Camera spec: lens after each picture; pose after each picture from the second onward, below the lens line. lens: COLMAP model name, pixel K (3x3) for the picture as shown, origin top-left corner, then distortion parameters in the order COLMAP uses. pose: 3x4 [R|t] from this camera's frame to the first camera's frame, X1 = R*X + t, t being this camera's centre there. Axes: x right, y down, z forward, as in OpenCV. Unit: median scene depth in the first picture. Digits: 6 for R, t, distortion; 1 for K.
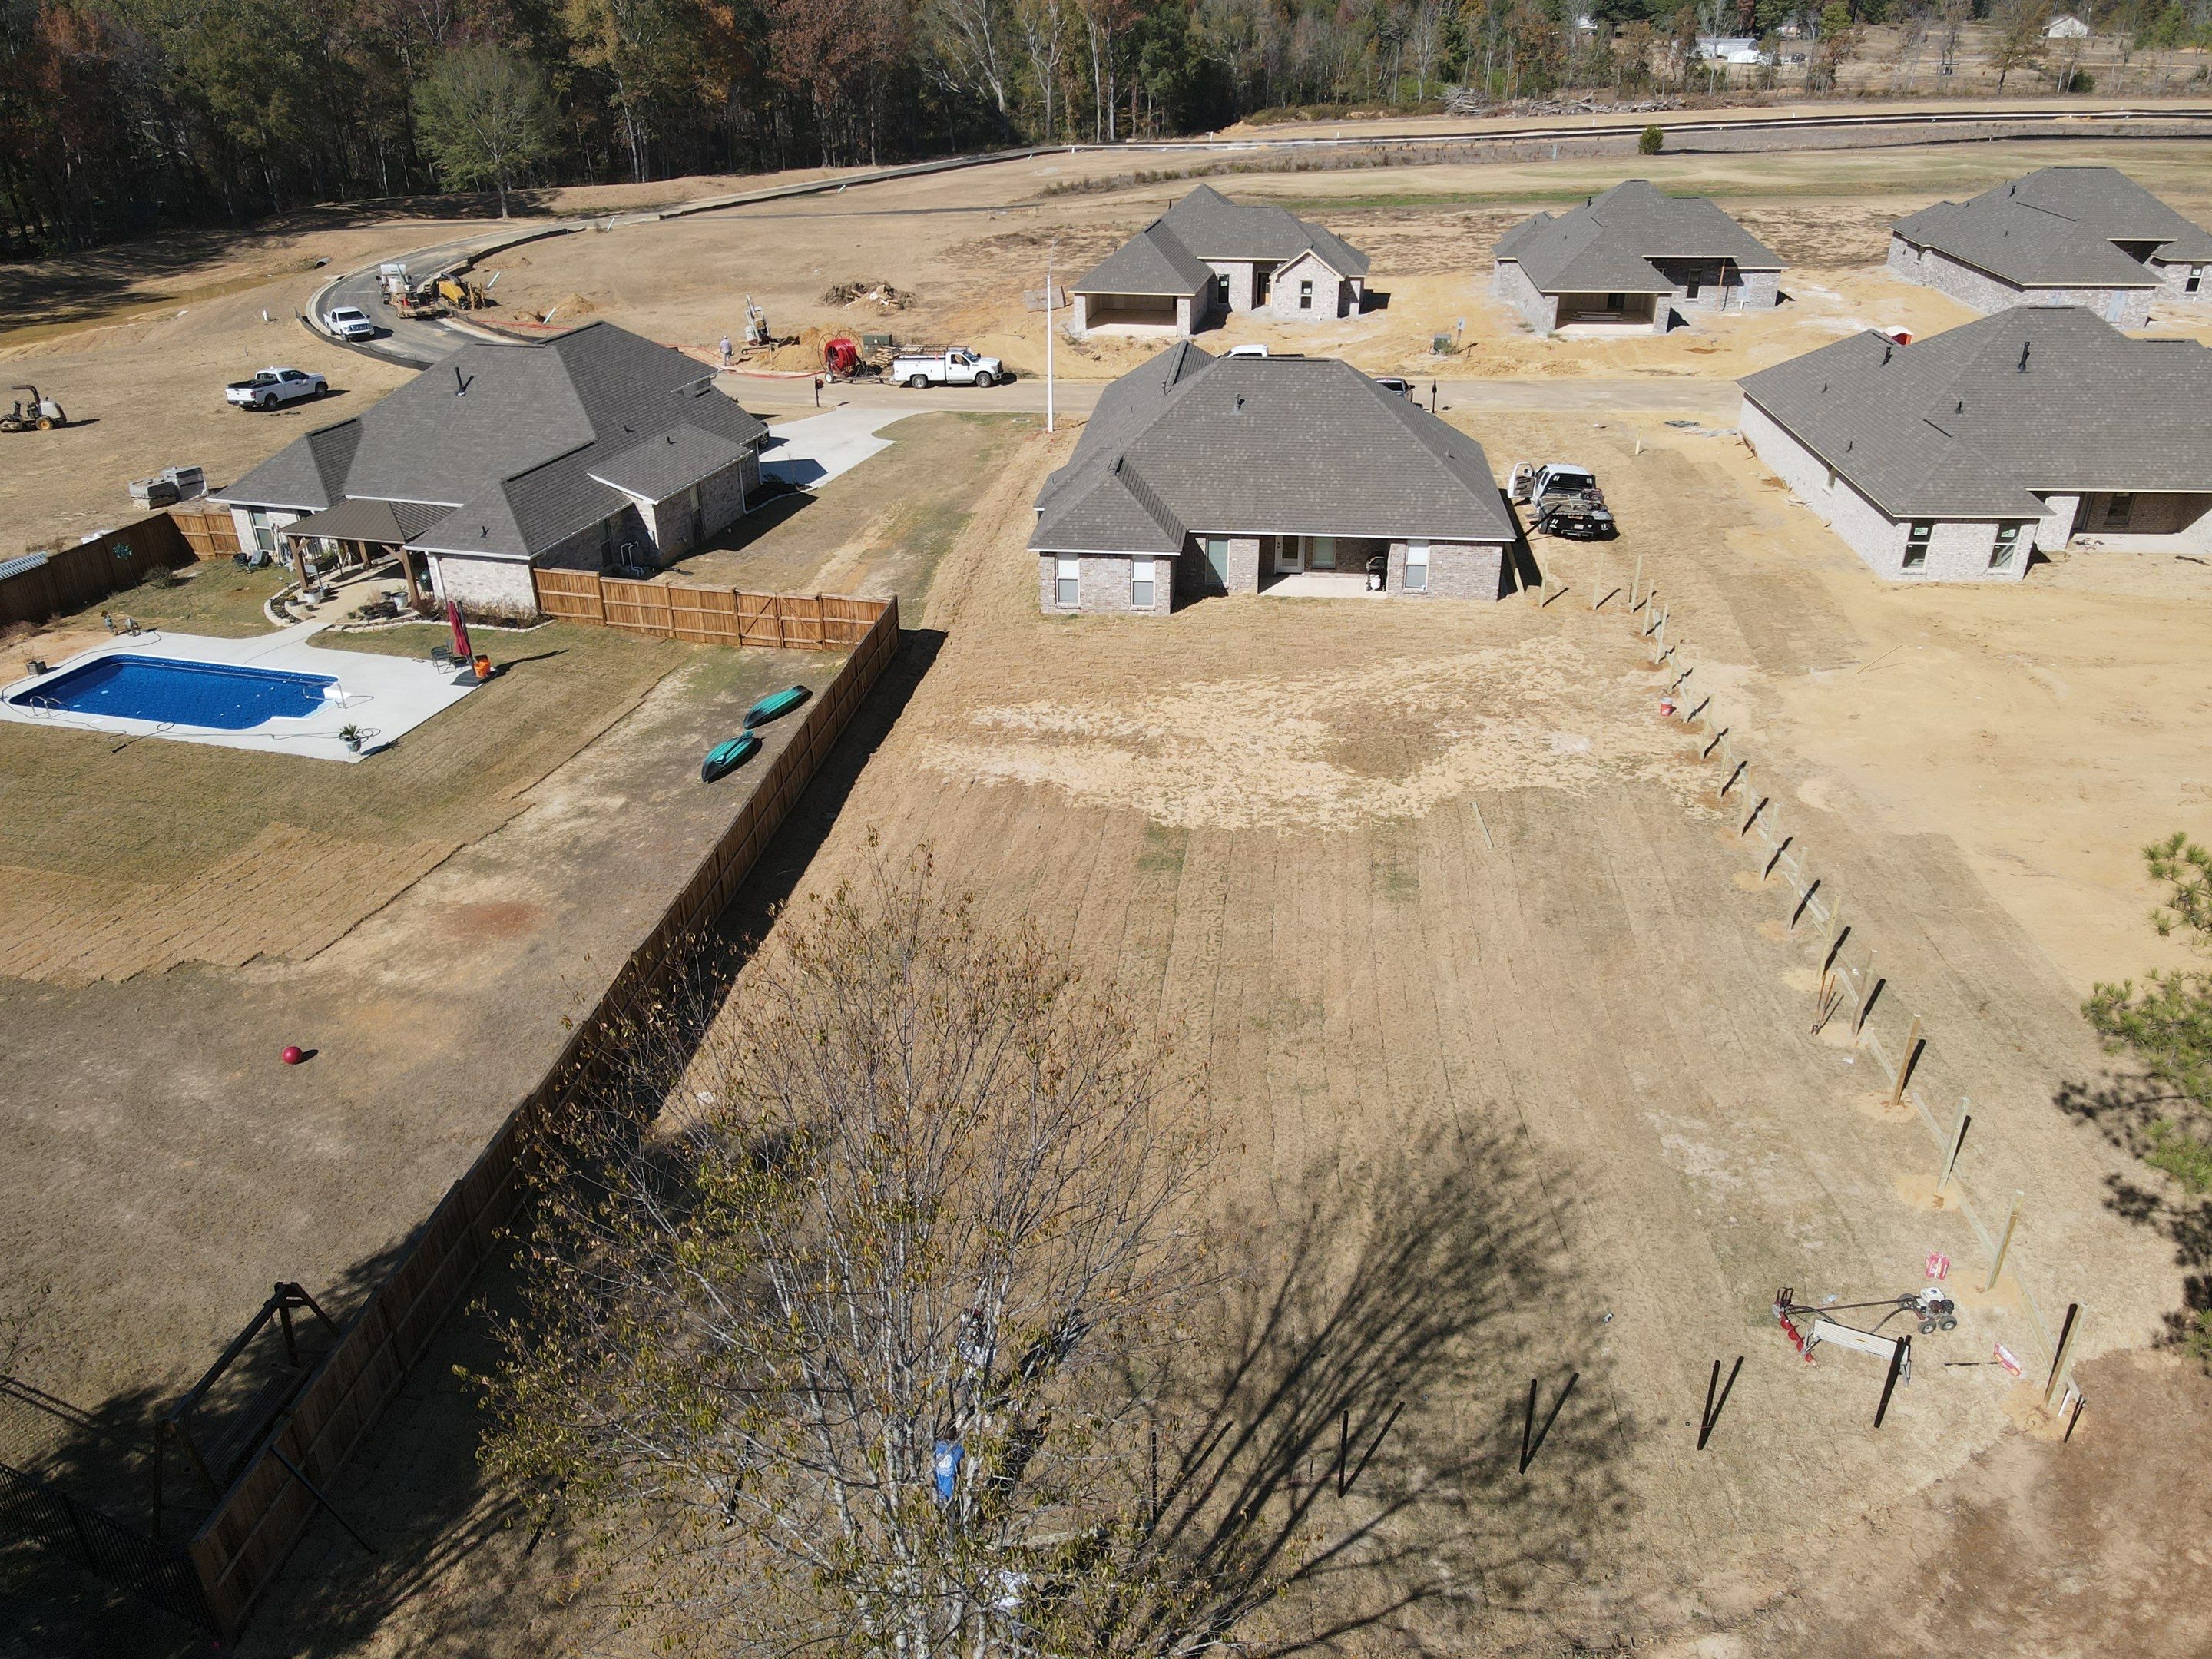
lens RADIAL K [[1618.4, 0, 1101.6], [0, 1618.4, 831.8], [0, 0, 1]] dist [0.022852, -0.007407]
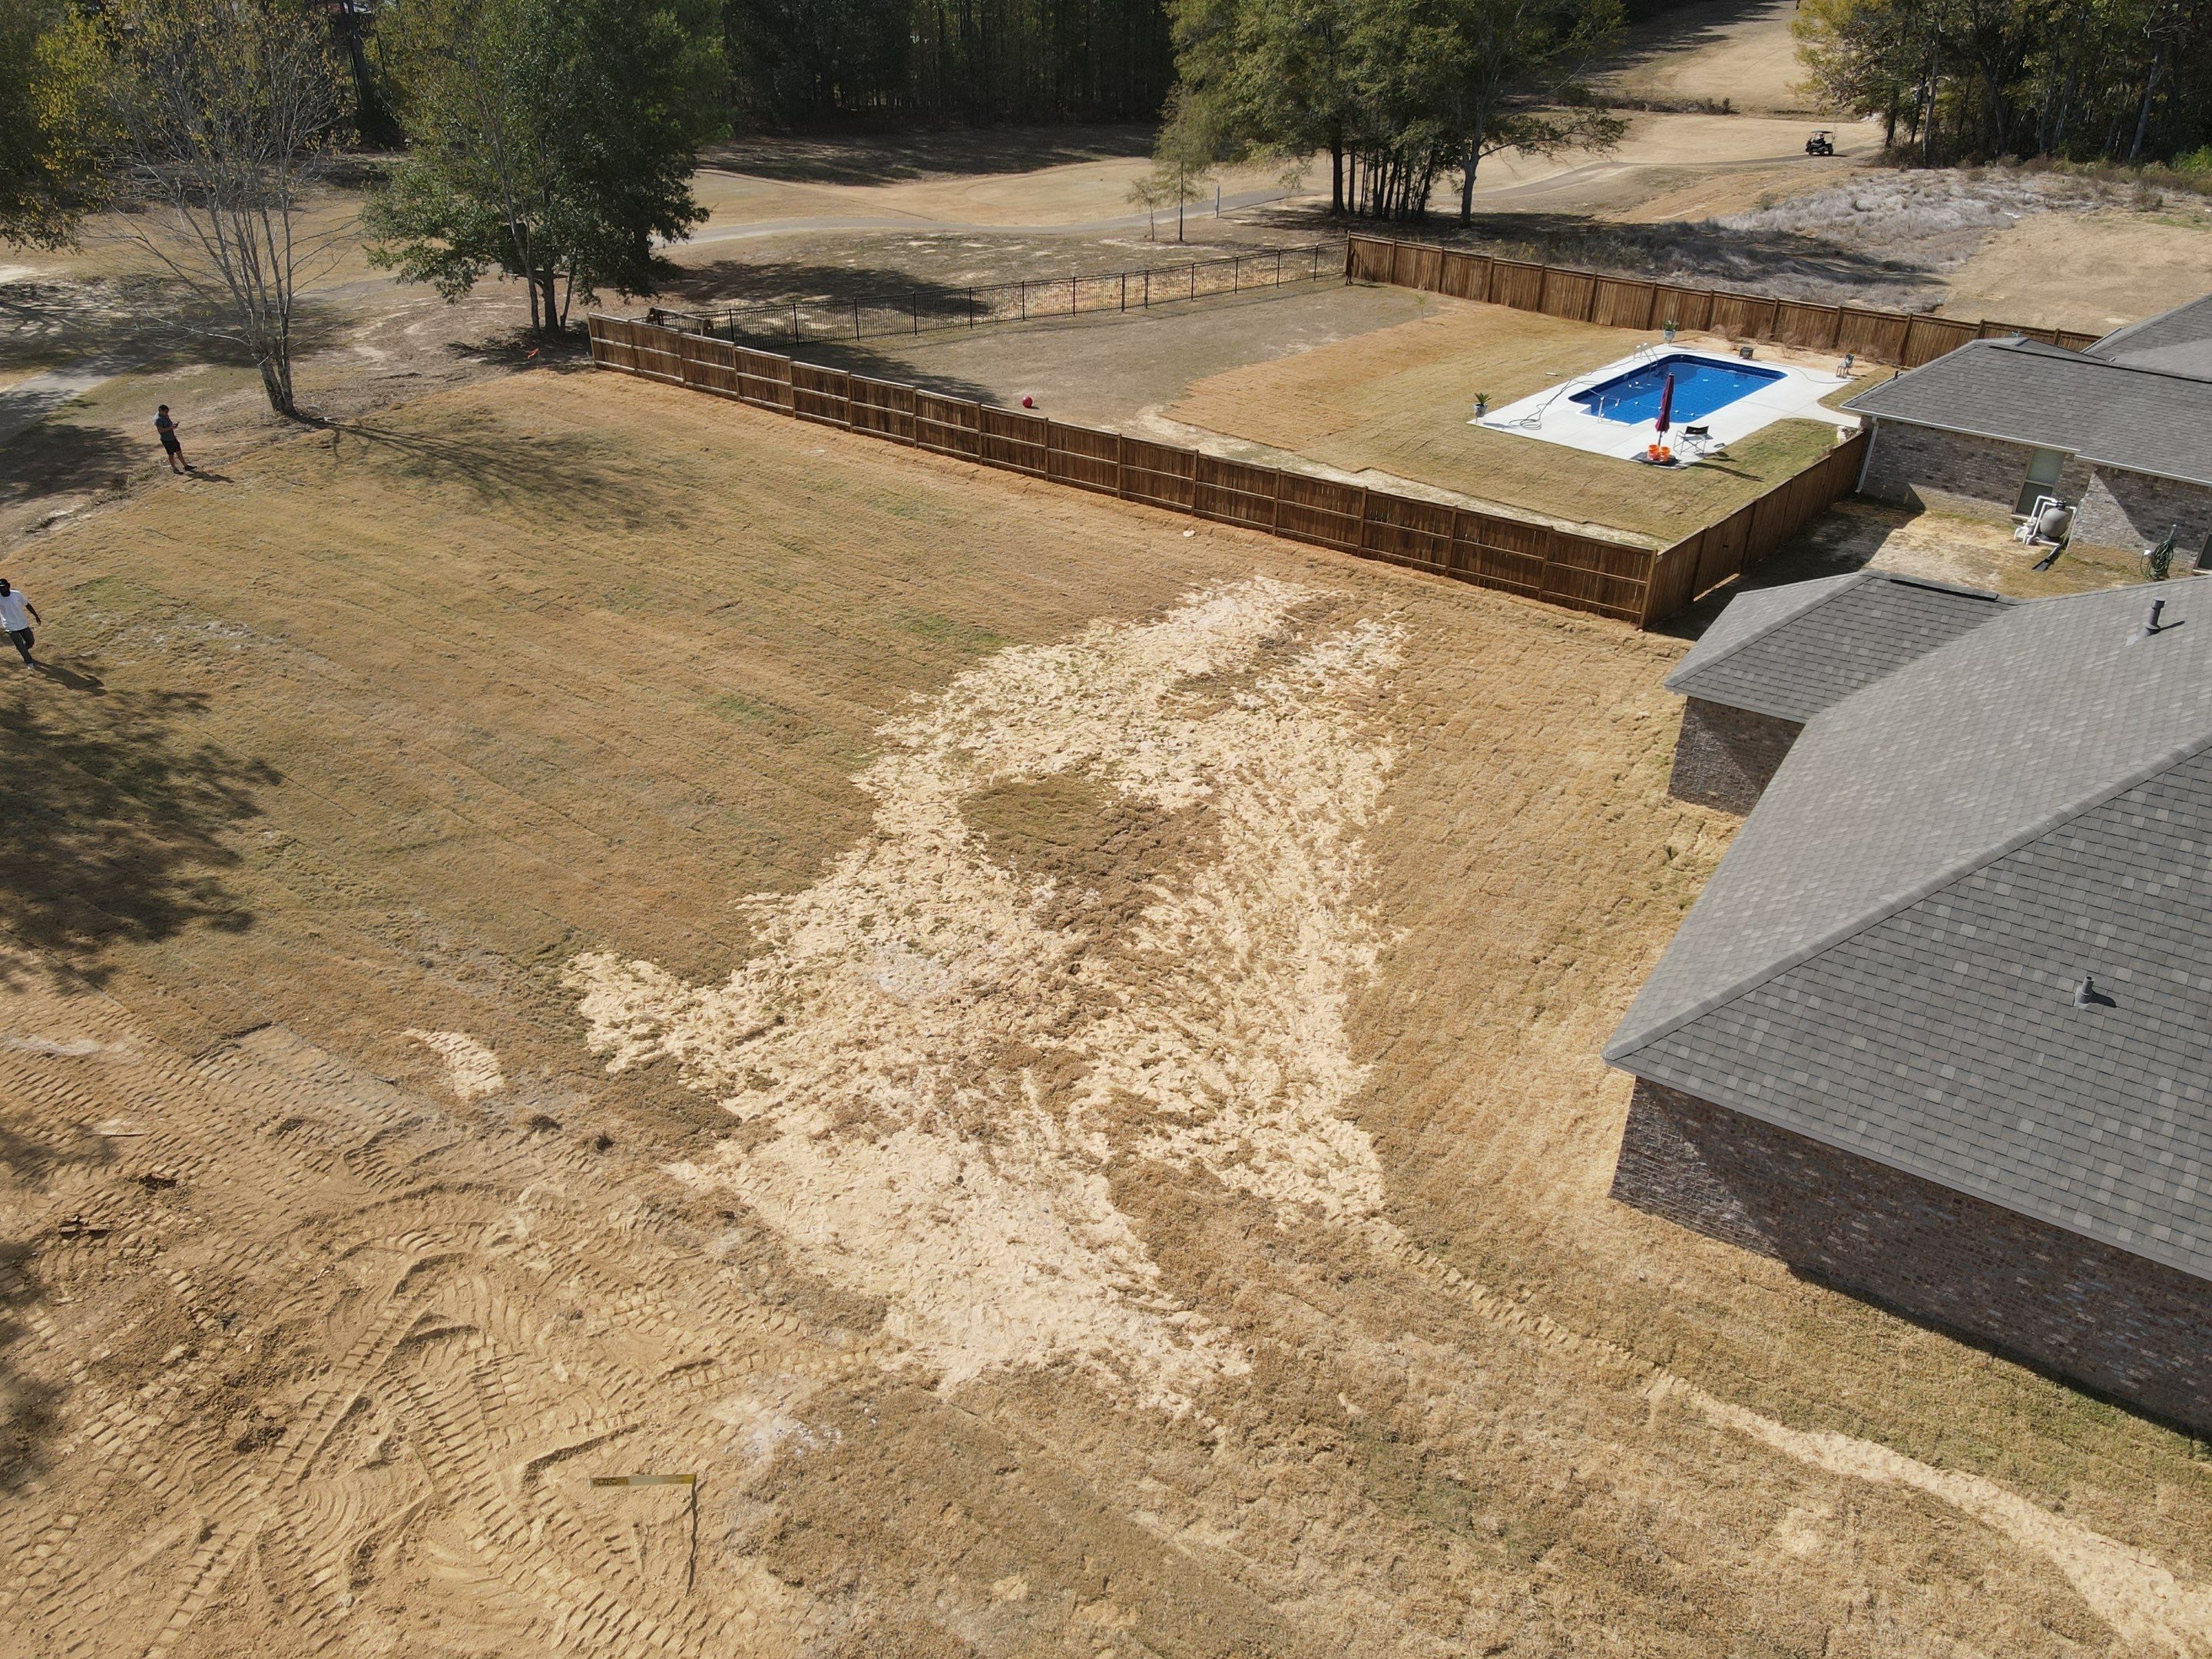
lens RADIAL K [[1623.3, 0, 1106.0], [0, 1623.3, 829.5], [0, 0, 1]] dist [0.001828, 0.030691]
pose [[-0.450275, 0.454649, -0.768470, 0.562642], [-0.417509, 0.653563, 0.631301, -0.396099], [0.789264, 0.605103, -0.104463, 0.909843]]
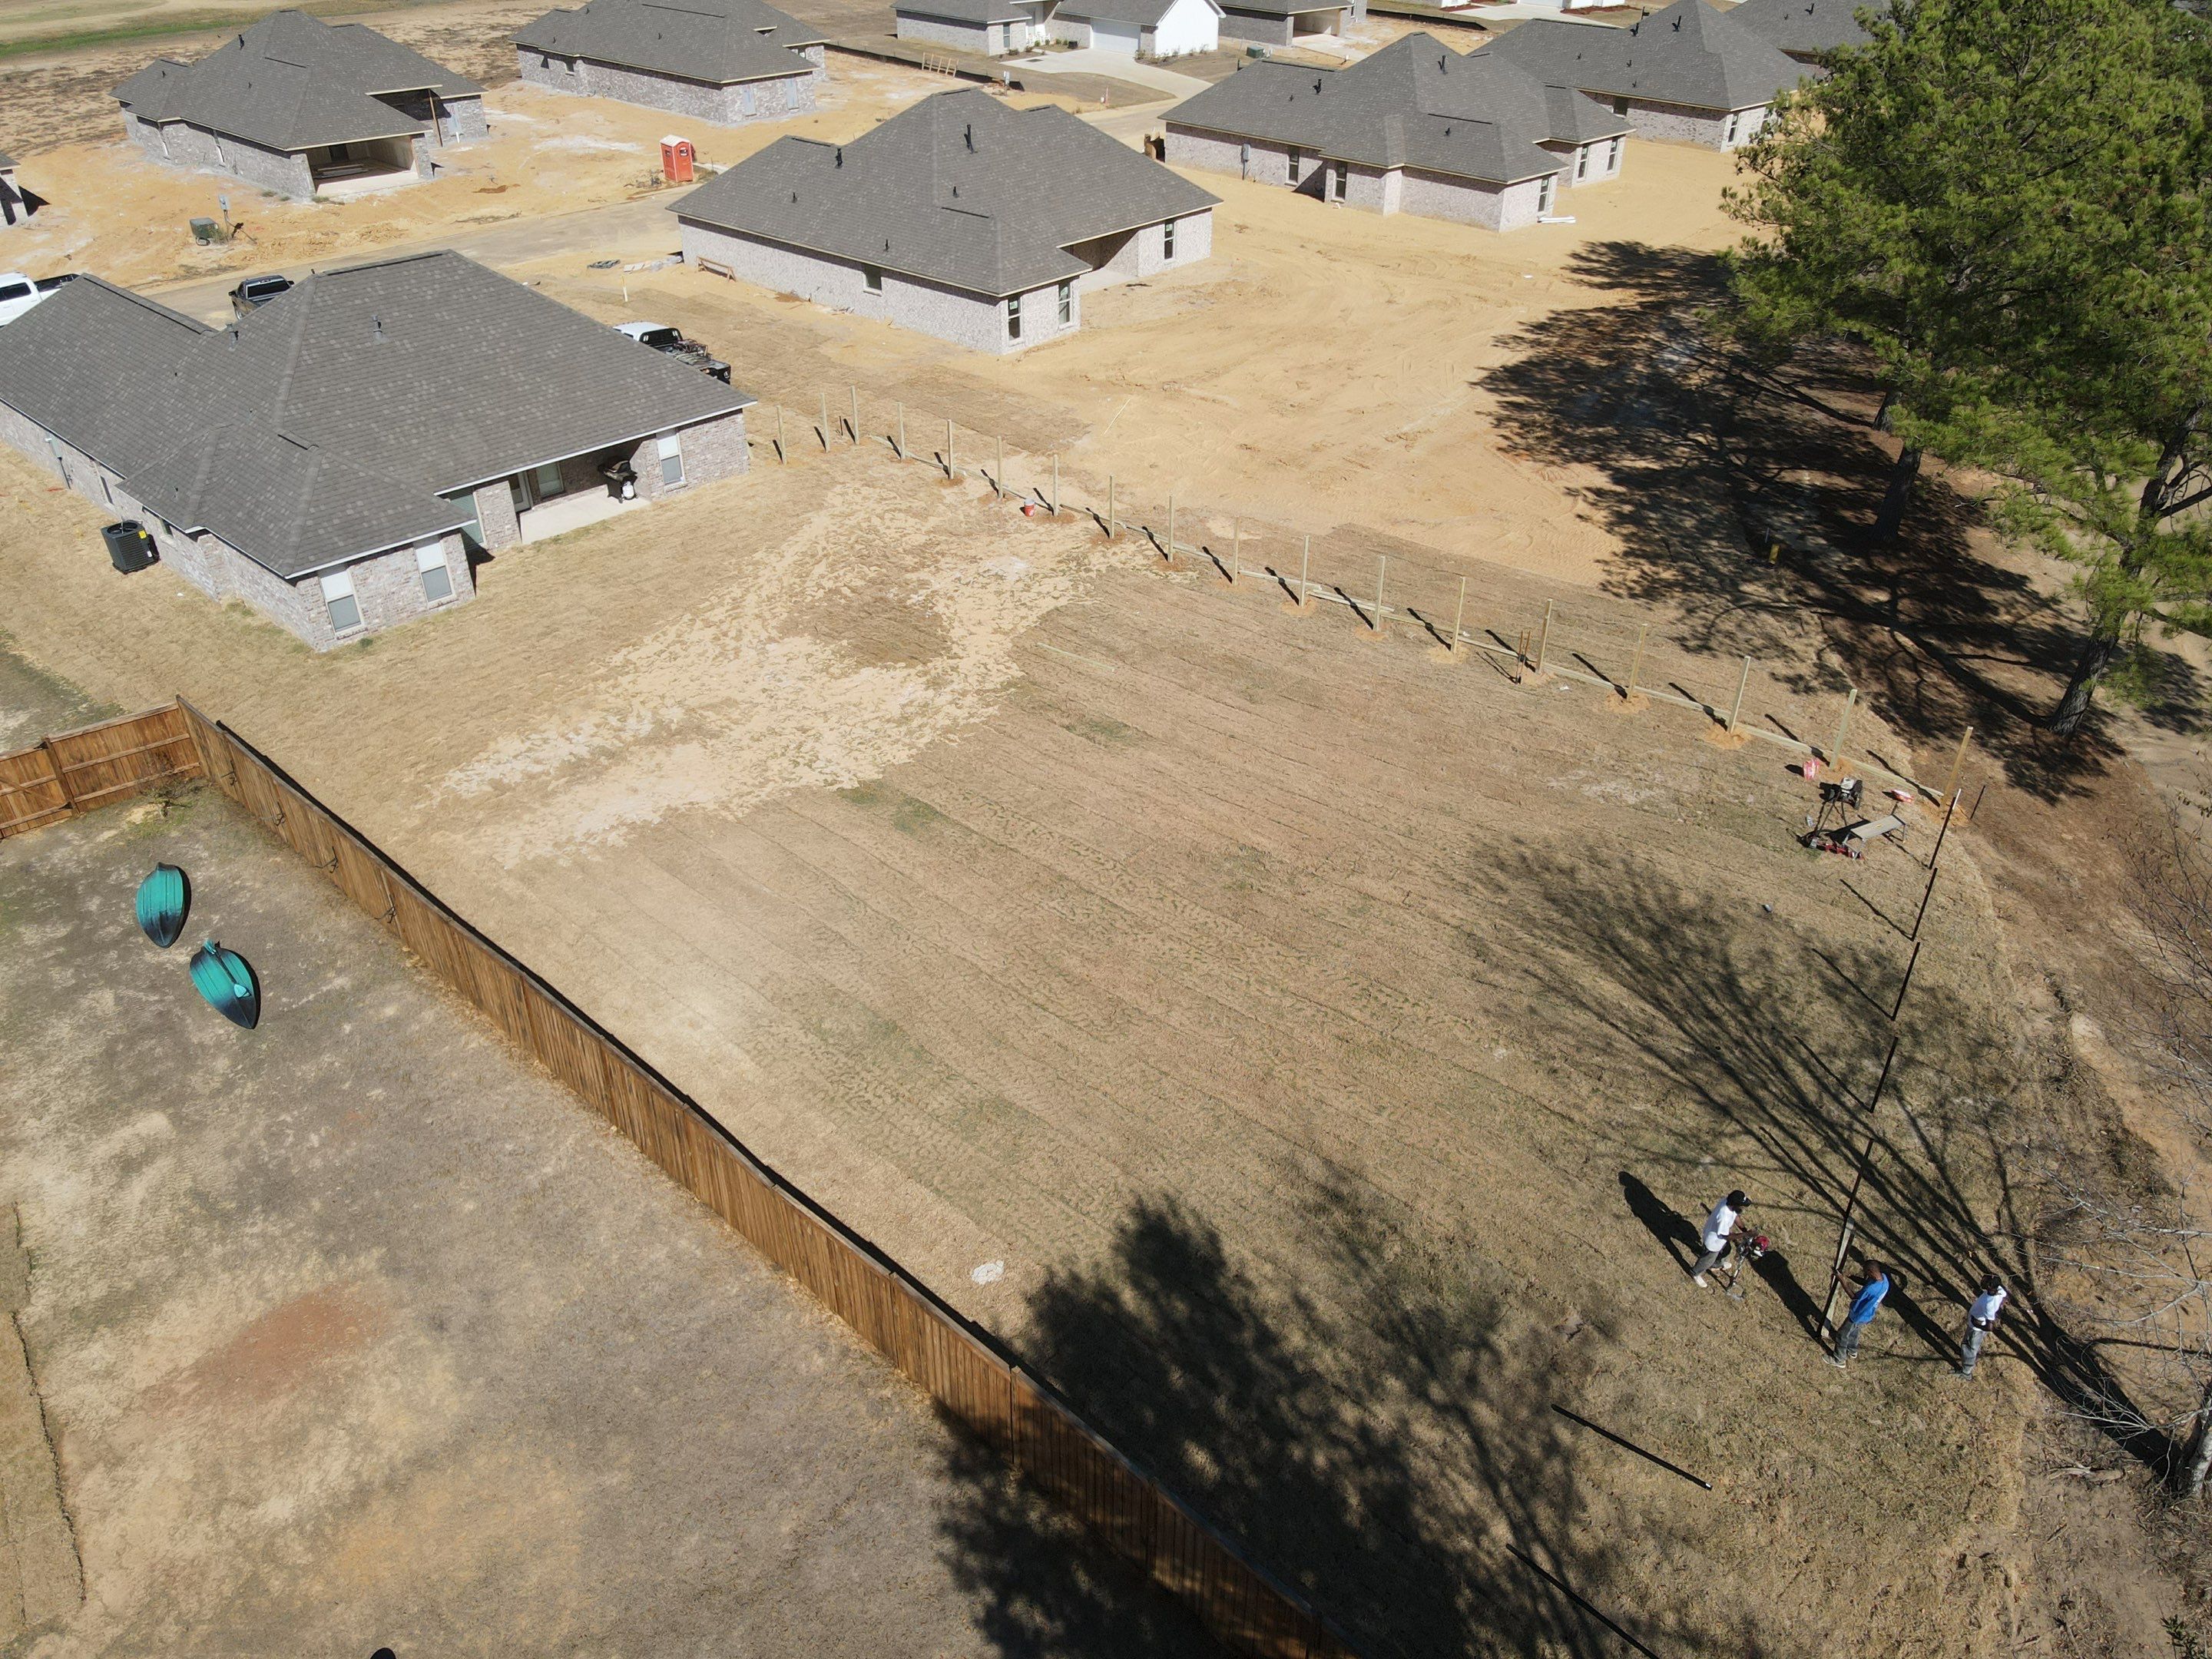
lens RADIAL K [[1623.3, 0, 1106.0], [0, 1623.3, 829.5], [0, 0, 1]] dist [0.001828, 0.030691]
pose [[0.591739, -0.430832, 0.681343, -0.373007], [0.365401, 0.896738, 0.249686, -0.116957], [-0.718559, 0.101215, 0.688061, 0.223987]]
